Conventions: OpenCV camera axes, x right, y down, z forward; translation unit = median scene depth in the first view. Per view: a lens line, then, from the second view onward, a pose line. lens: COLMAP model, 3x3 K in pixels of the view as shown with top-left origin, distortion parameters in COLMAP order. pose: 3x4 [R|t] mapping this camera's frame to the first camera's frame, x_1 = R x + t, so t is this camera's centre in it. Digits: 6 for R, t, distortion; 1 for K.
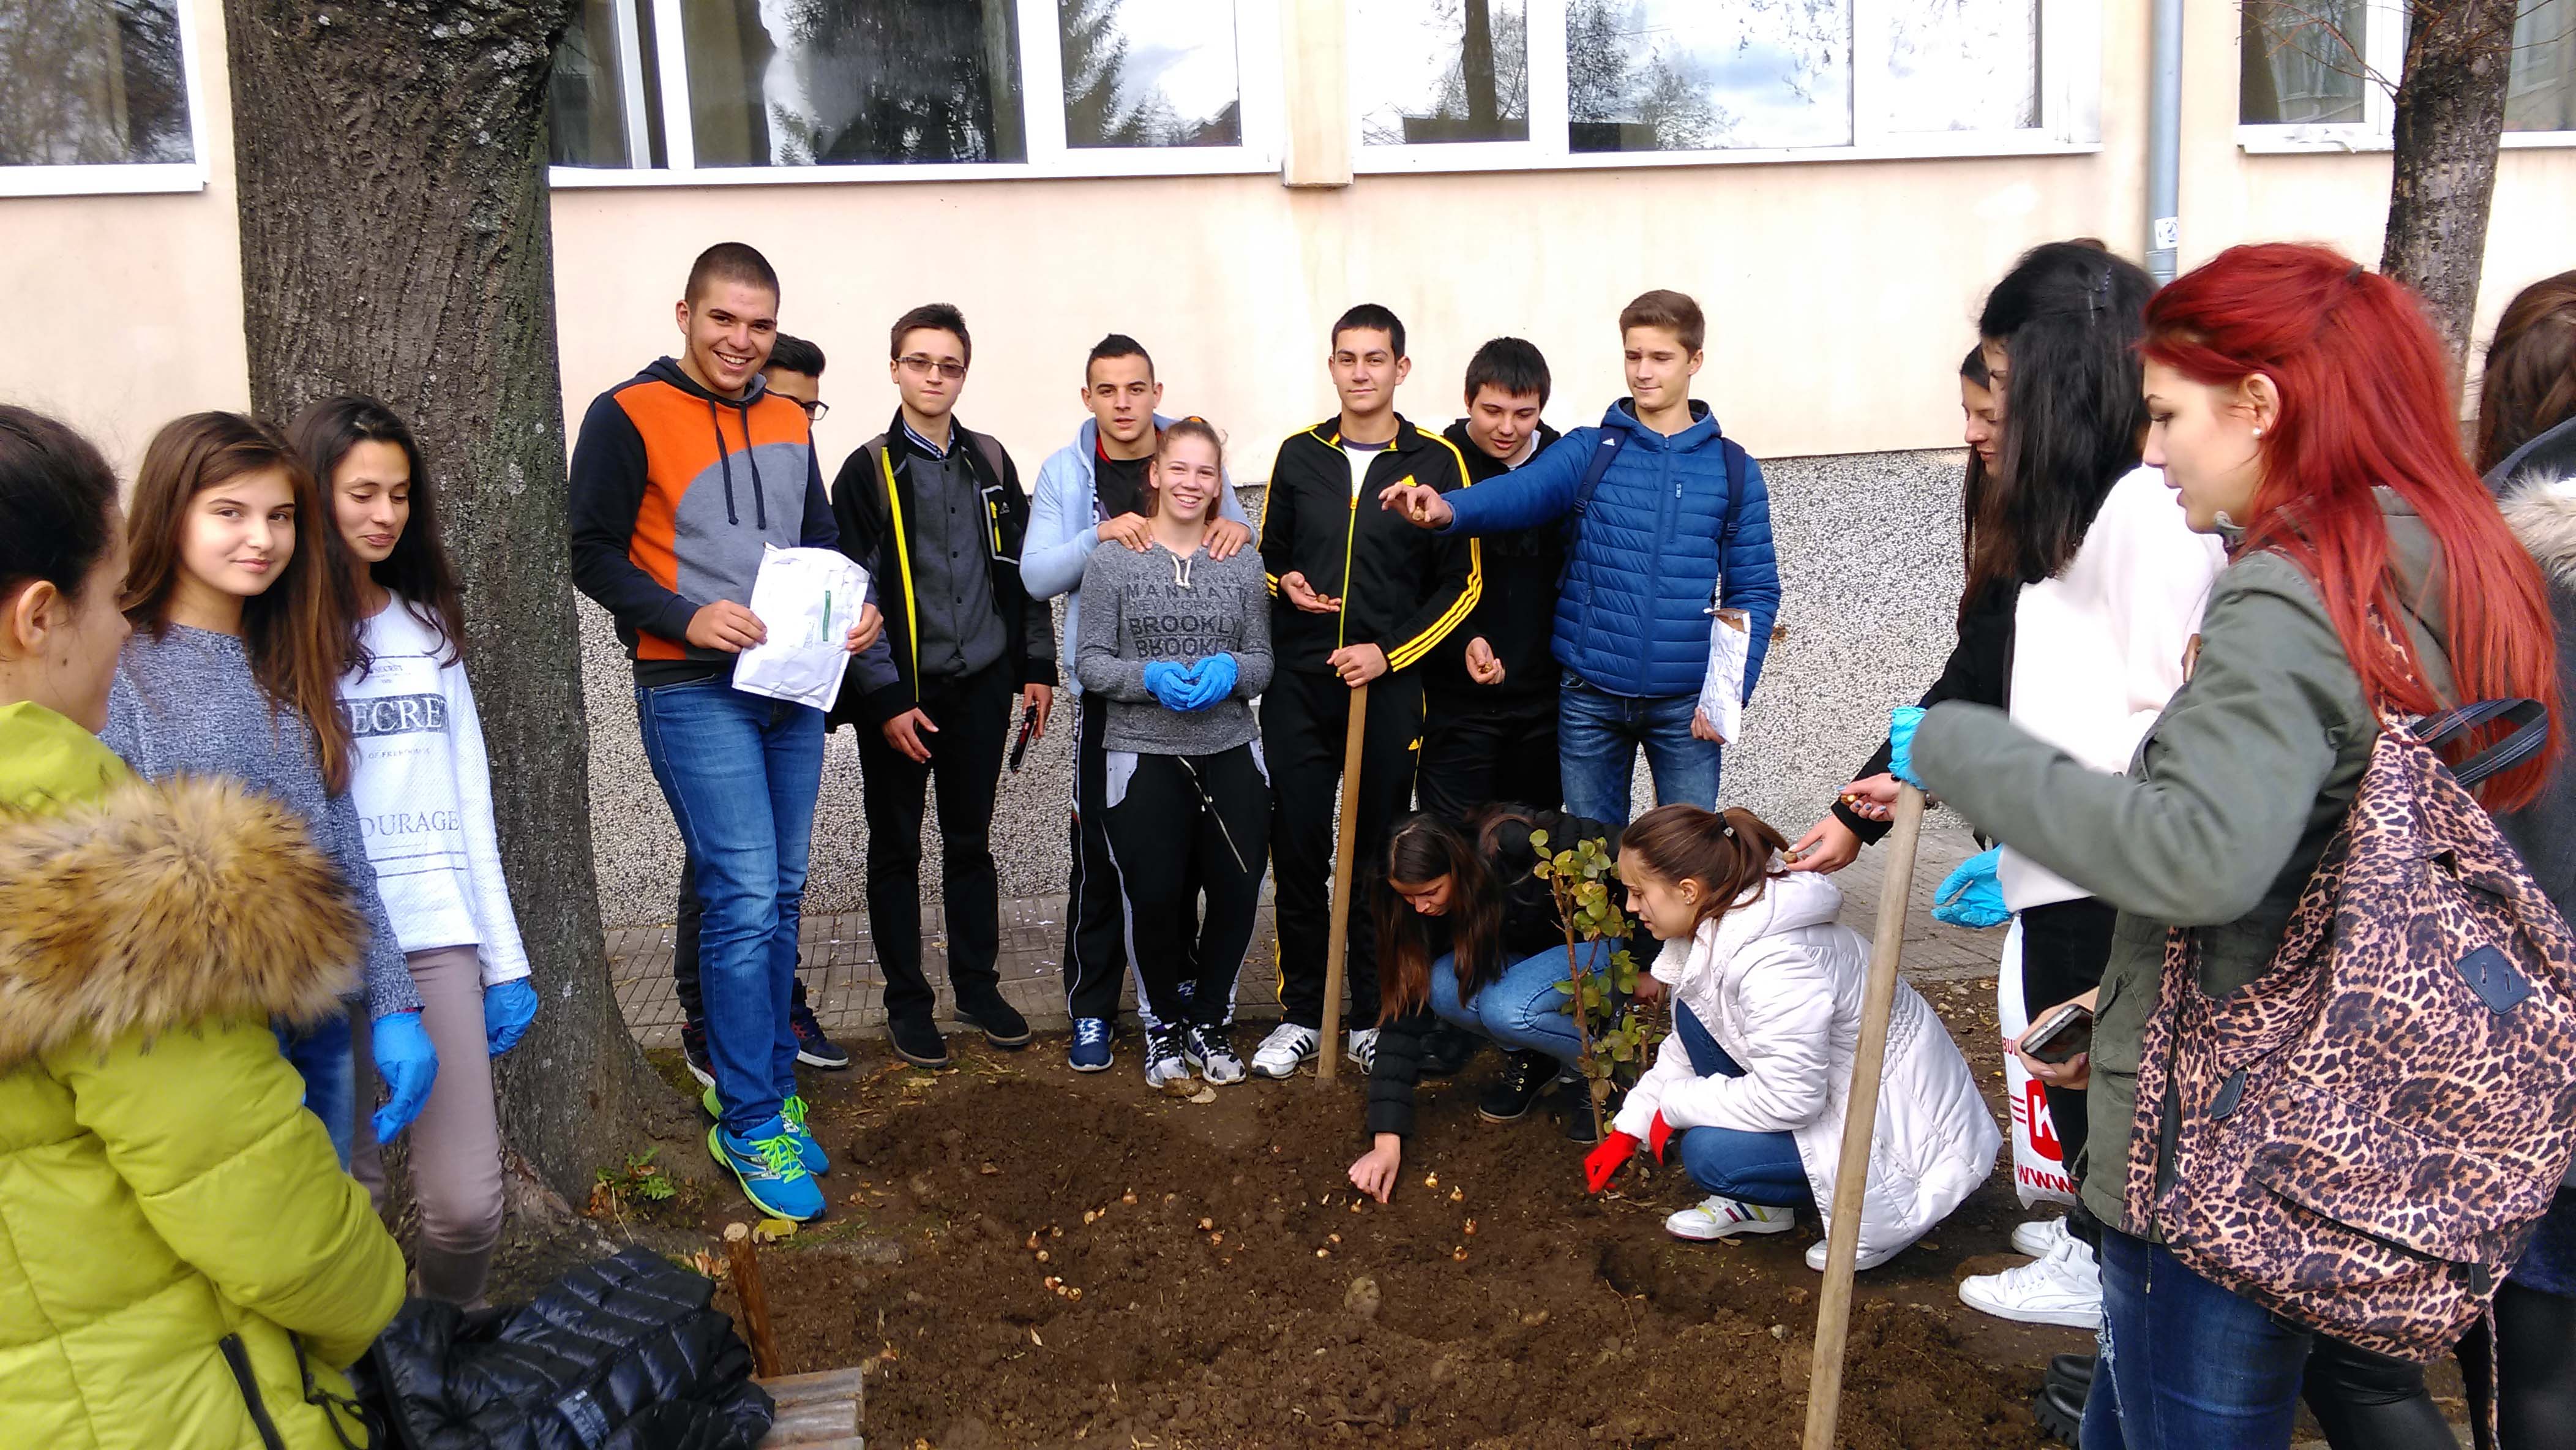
lens RADIAL K [[2074.8, 0, 1272.5], [0, 2074.8, 767.2], [0, 0, 1]] dist [0.043918, -0.037006]
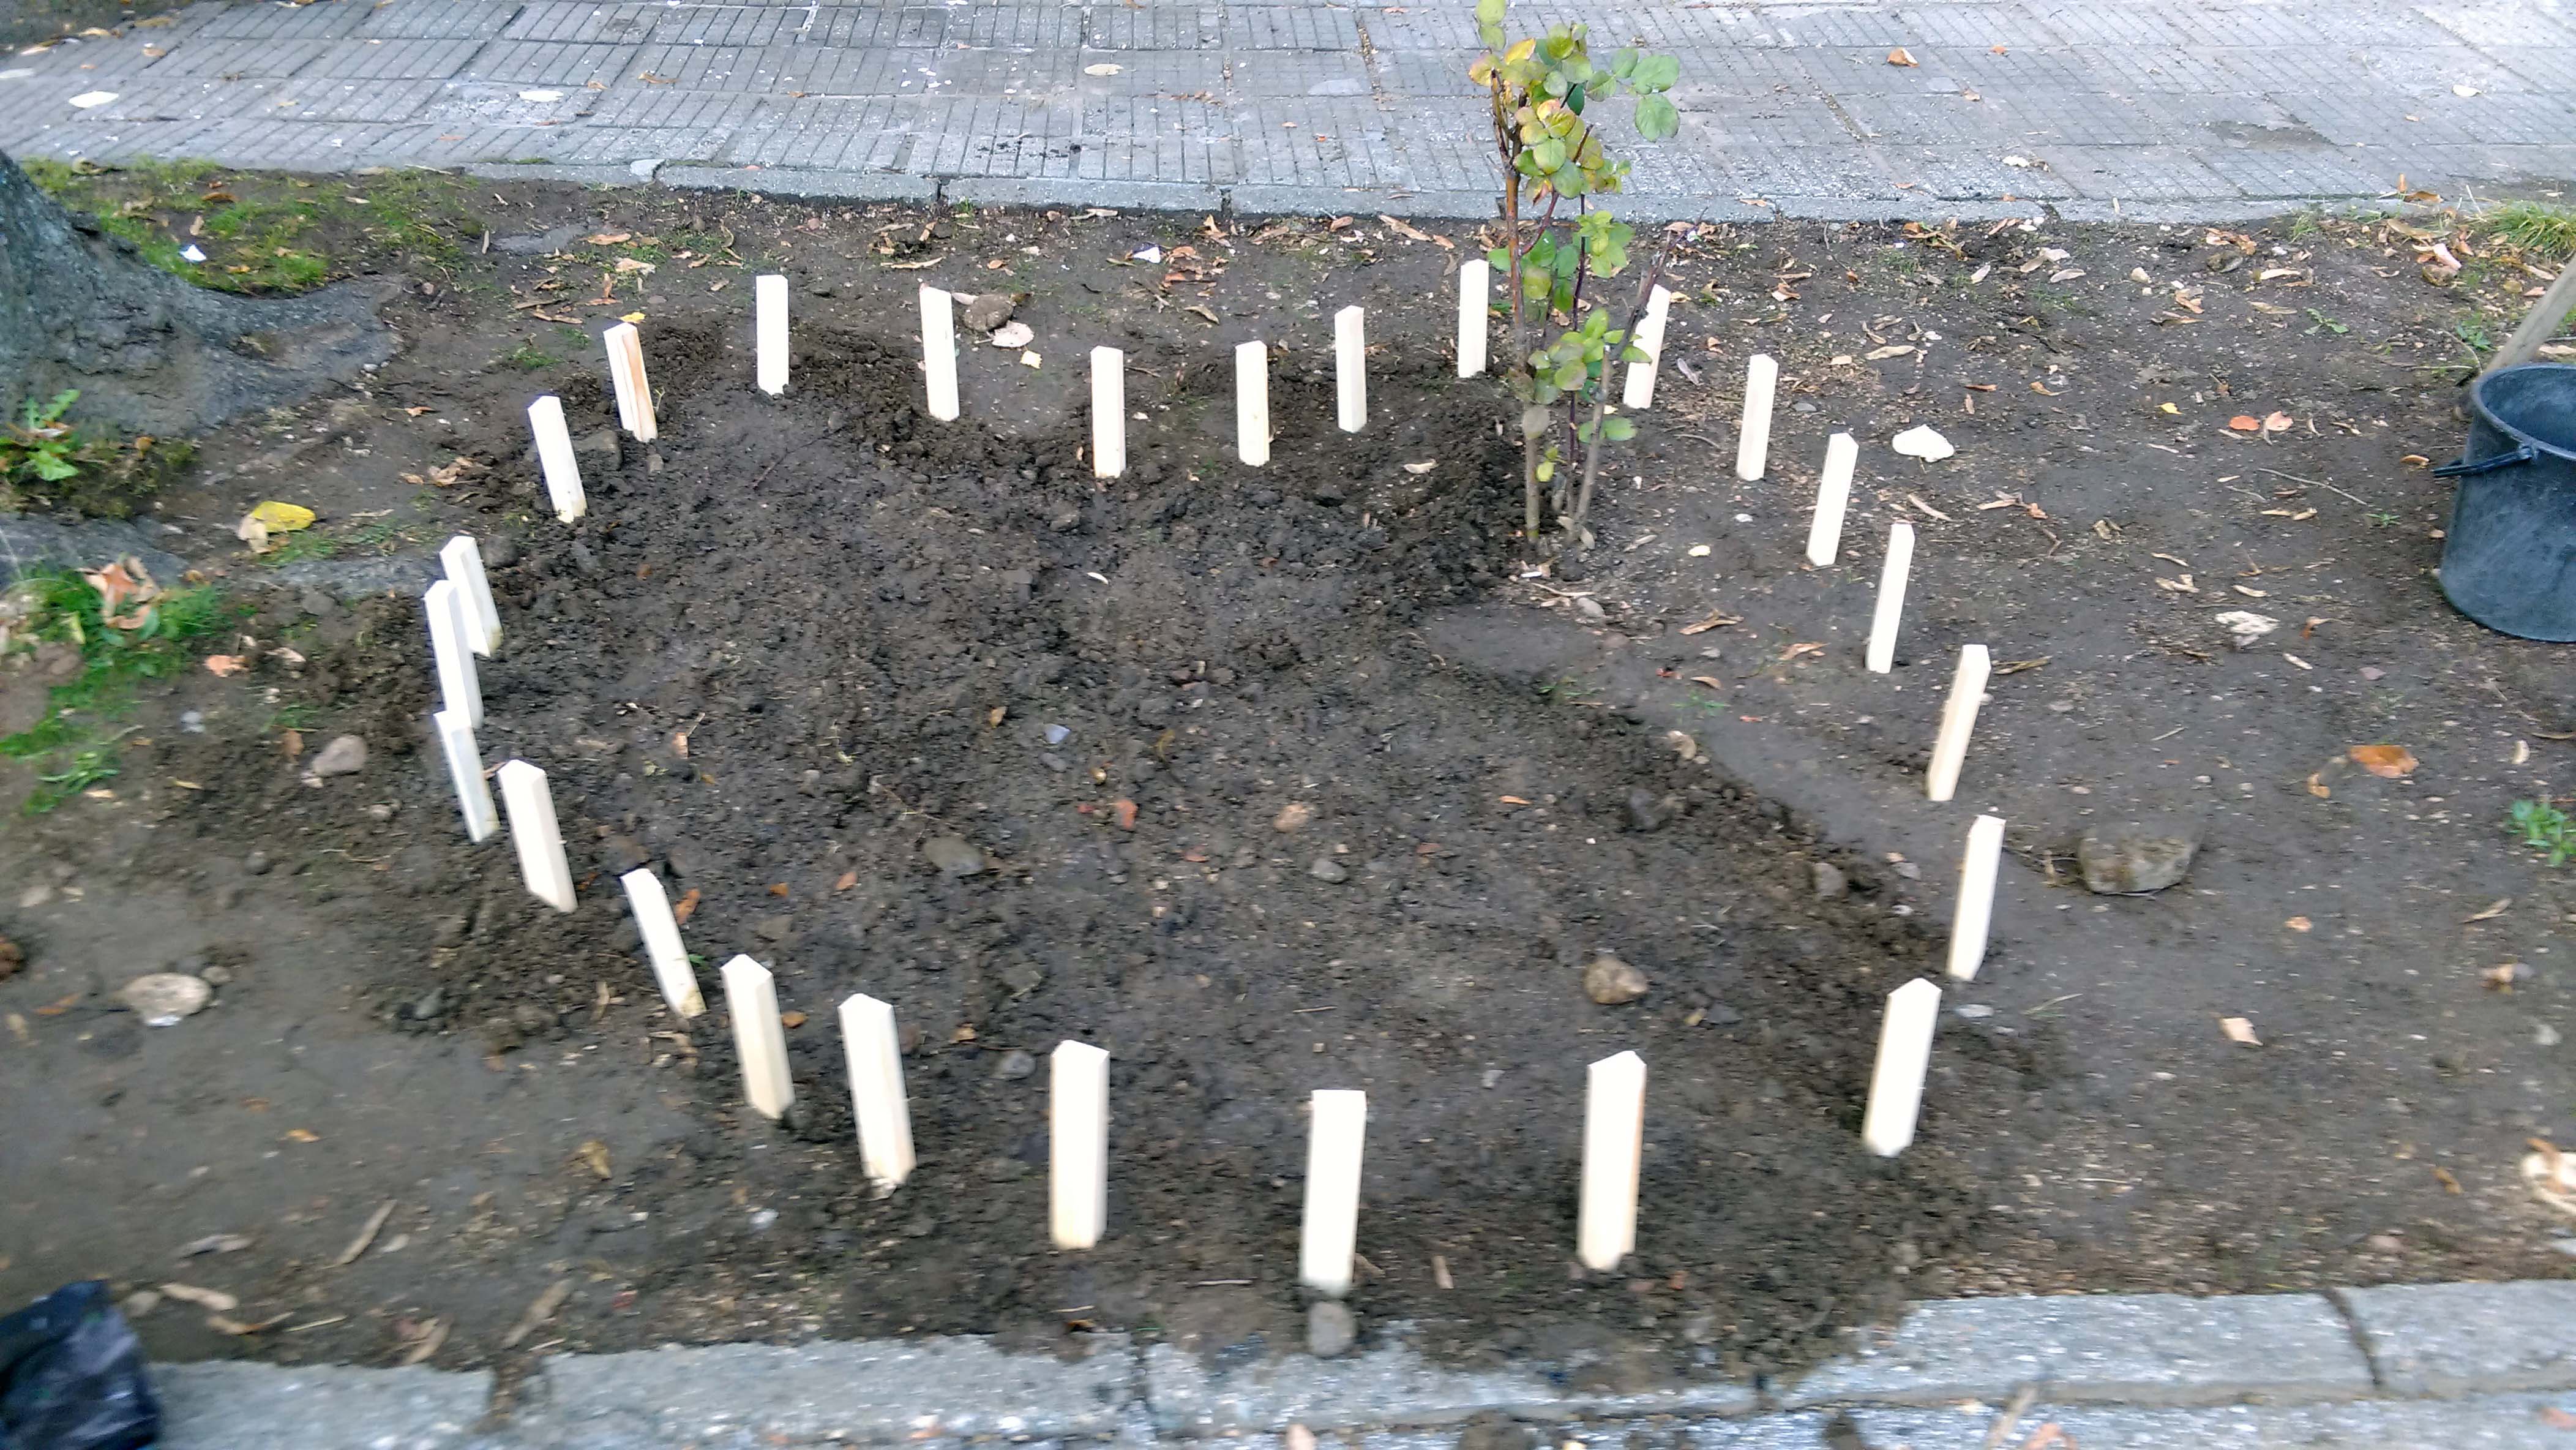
lens RADIAL K [[2074.8, 0, 1285.1], [0, 2074.8, 730.1], [0, 0, 1]] dist [0.043918, -0.037006]
pose [[0.989896, 0.114932, -0.083042, 0.155460], [-0.067788, 0.897986, 0.434772, -0.039092], [0.124540, -0.424750, 0.896704, 0.383715]]
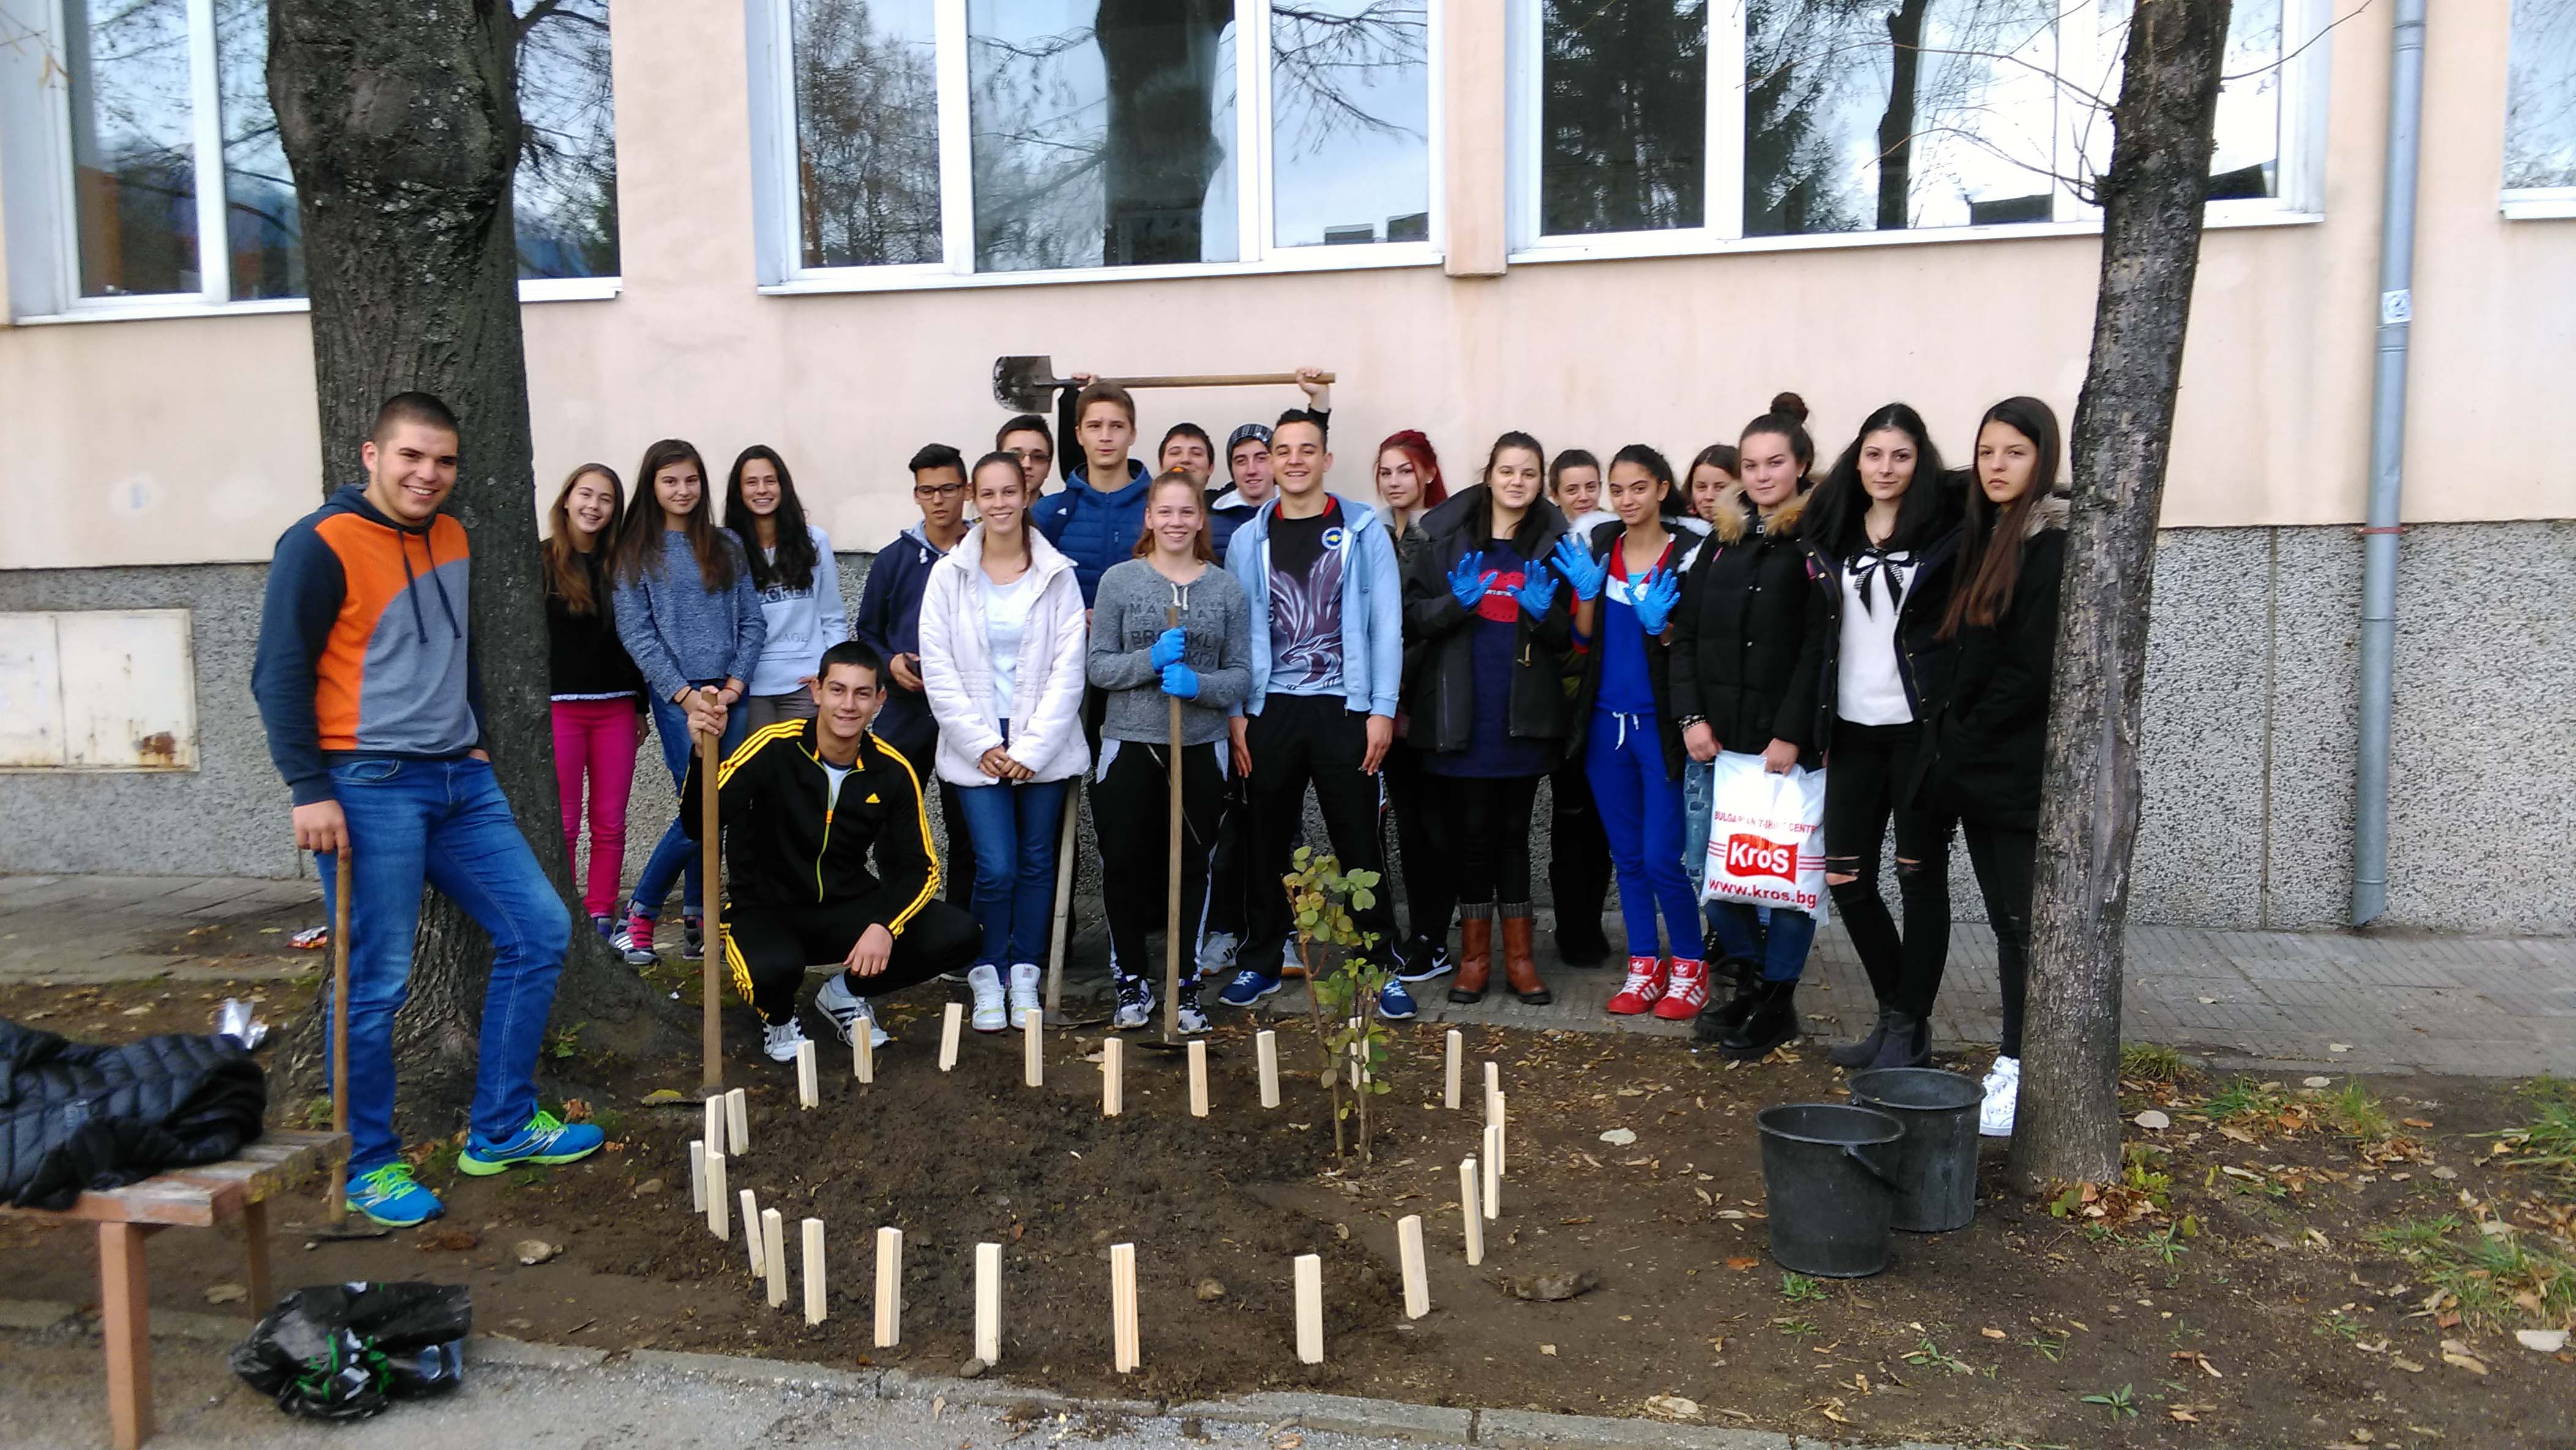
lens RADIAL K [[2074.8, 0, 1291.0], [0, 2074.8, 741.5], [0, 0, 1]] dist [0.043918, -0.037006]
pose [[0.927449, 0.064690, -0.368311, 0.578789], [-0.079101, 0.996574, -0.024148, 0.000983], [0.365487, 0.051530, 0.929389, -0.074017]]
